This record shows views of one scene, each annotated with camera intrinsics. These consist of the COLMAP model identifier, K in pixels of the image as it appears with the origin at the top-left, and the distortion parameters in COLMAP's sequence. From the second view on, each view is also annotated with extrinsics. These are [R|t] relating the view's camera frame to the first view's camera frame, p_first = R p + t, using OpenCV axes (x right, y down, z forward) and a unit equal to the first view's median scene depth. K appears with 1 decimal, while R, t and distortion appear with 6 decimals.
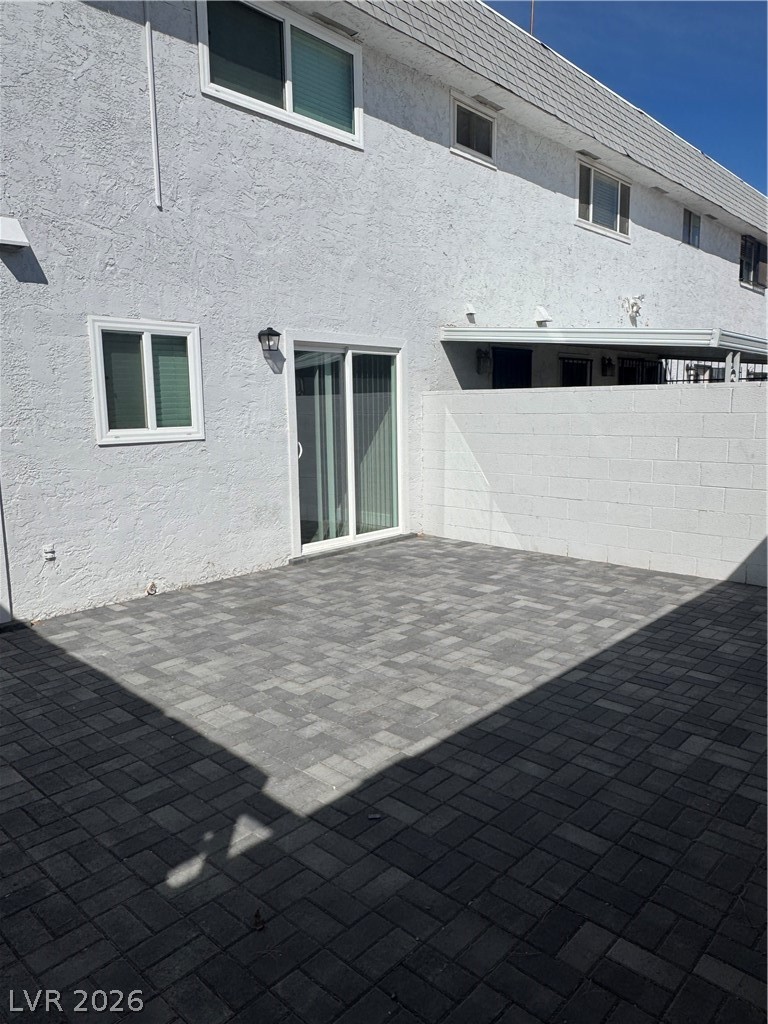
lens RADIAL K [[715.8, 0, 384.8], [0, 715.8, 512.5], [0, 0, 1]] dist [-0.013673, 0.010960]
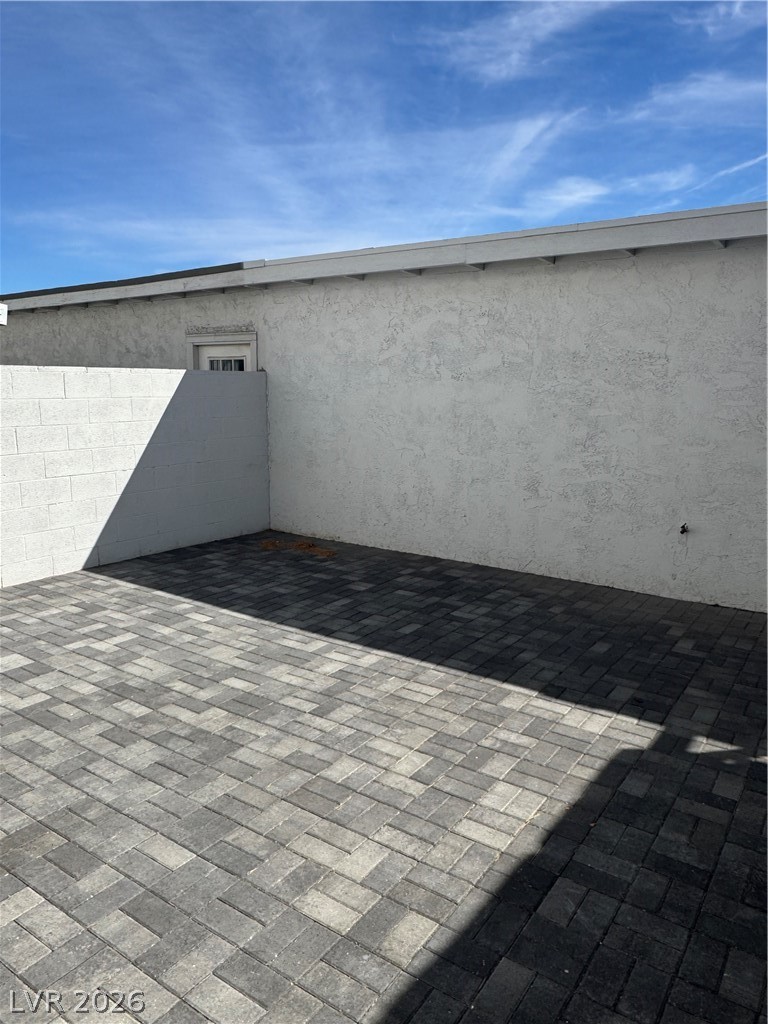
lens RADIAL K [[715.8, 0, 384.9], [0, 715.8, 512.7], [0, 0, 1]] dist [-0.013673, 0.010960]
pose [[-0.141625, -0.163758, 0.976282, -0.701819], [0.142287, 0.972614, 0.183784, -0.135741], [-0.979641, 0.164941, -0.114446, 0.913377]]
